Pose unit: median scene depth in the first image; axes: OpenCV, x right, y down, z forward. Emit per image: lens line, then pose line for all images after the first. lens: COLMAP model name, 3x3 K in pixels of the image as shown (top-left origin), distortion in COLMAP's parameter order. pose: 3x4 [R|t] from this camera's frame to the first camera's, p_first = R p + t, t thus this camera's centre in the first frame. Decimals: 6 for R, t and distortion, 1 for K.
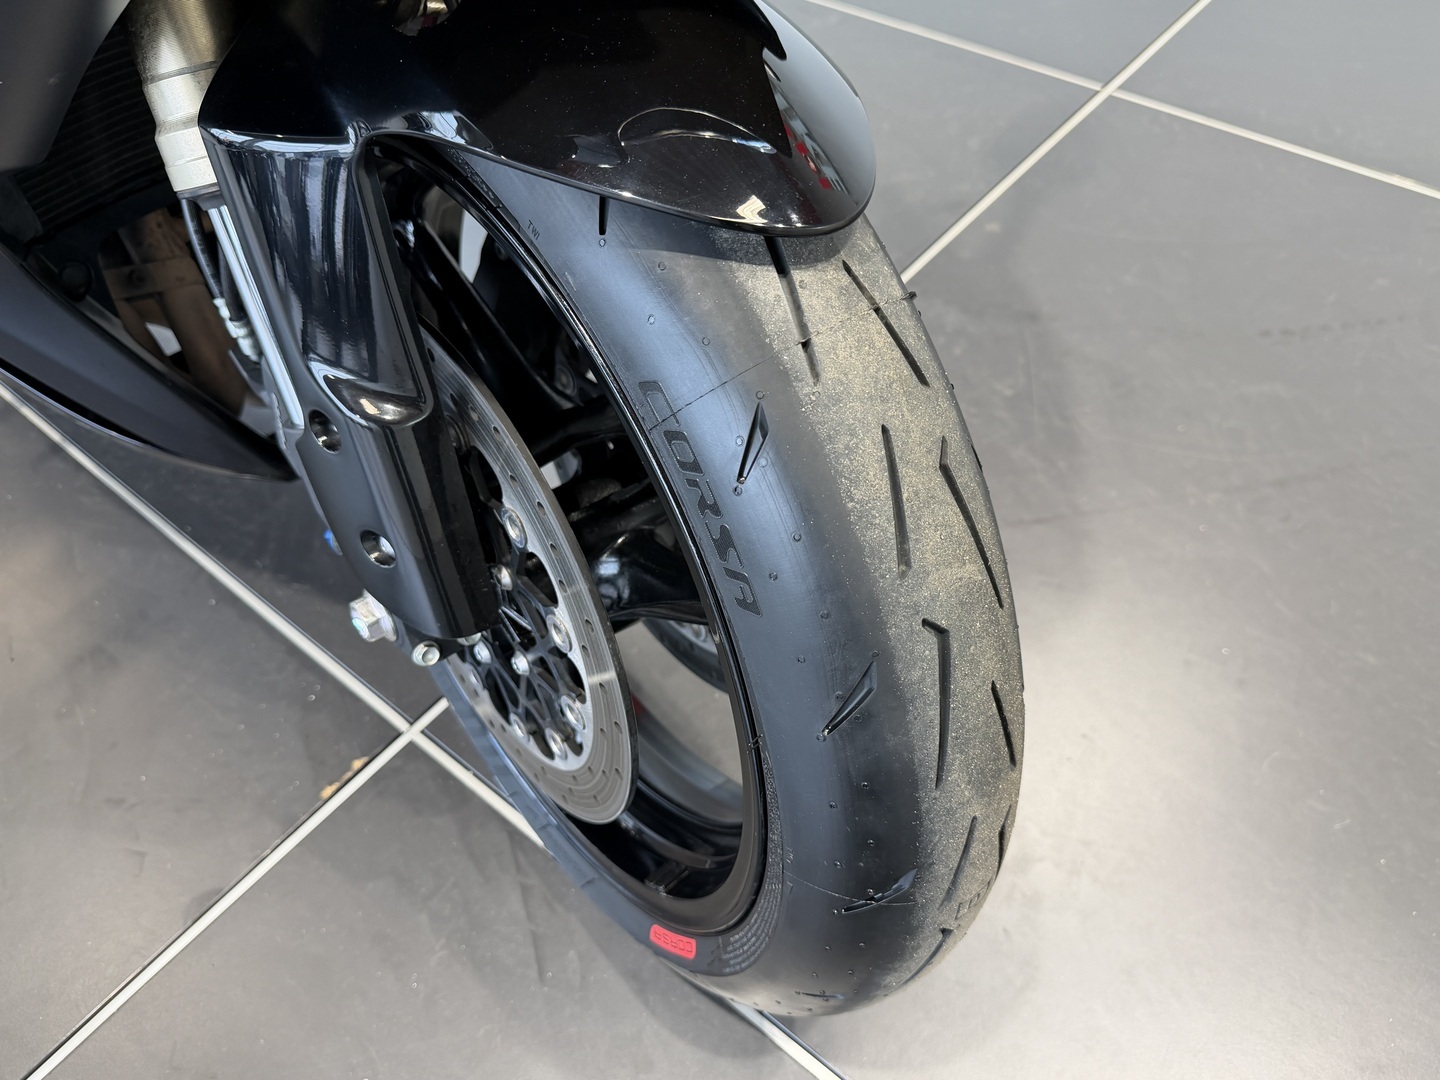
lens RADIAL K [[1068.1, 0, 715.1], [0, 1068.1, 532.1], [0, 0, 1]] dist [0.045891, -0.068858]
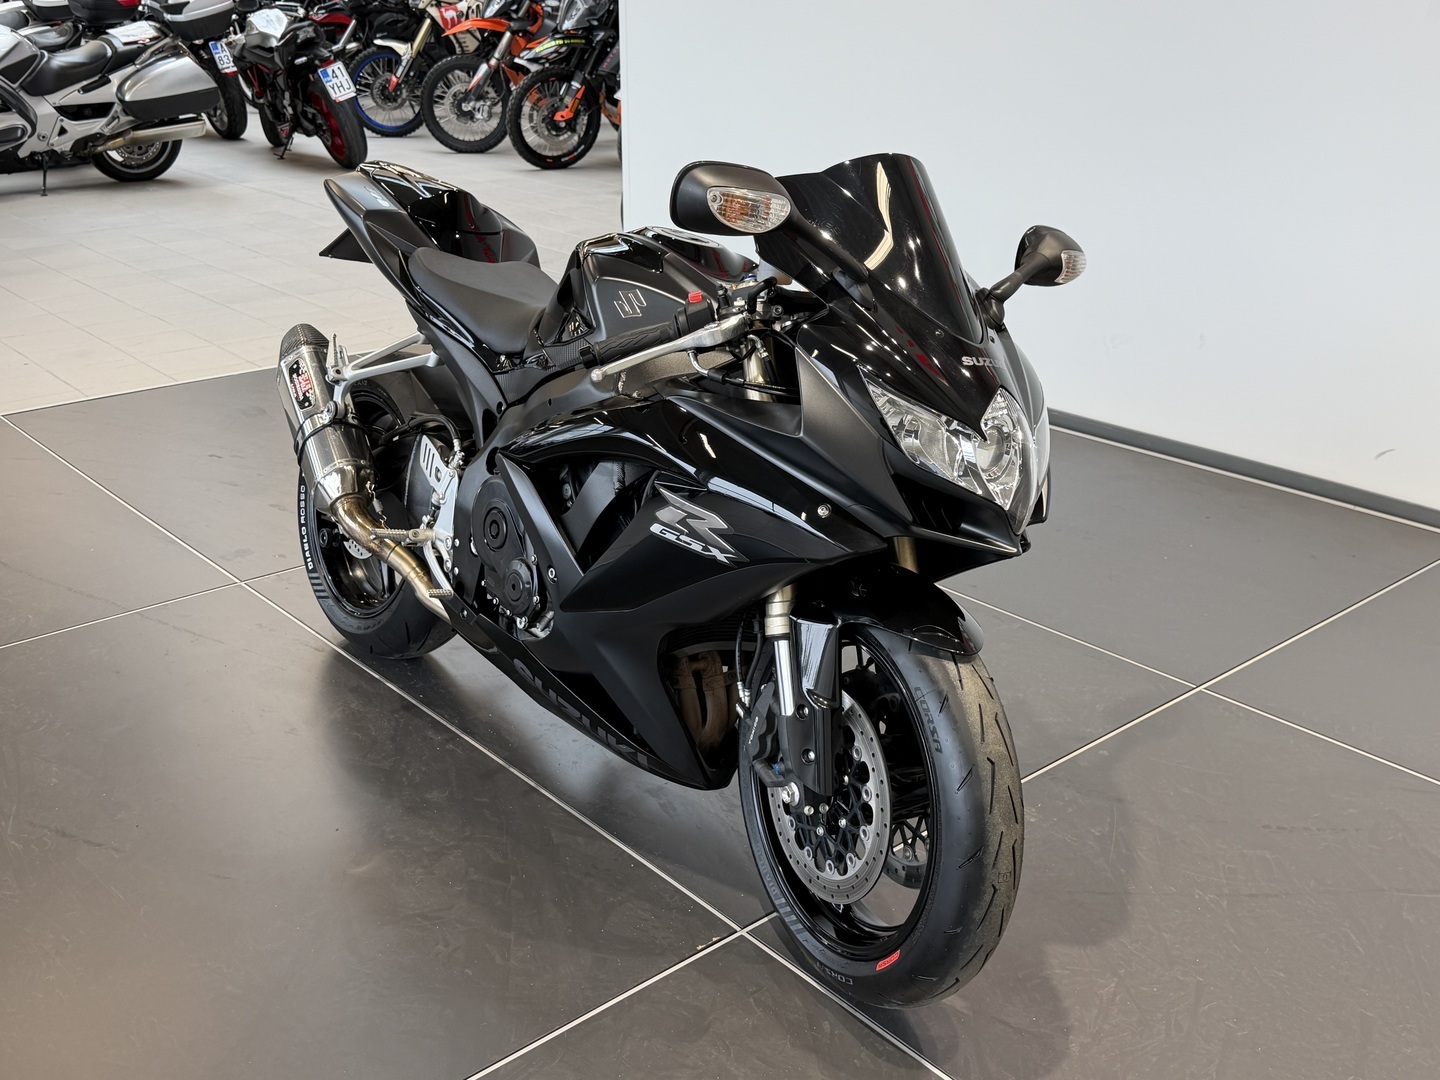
lens RADIAL K [[1492.3, 0, 720.0], [0, 1492.3, 540.0], [0, 0, 1]] dist [0.181827, -0.354864]
pose [[0.984668, 0.106197, -0.138390, -0.057795], [-0.159349, 0.870374, -0.465893, 1.610742], [0.070975, 0.480802, 0.873952, -3.185779]]
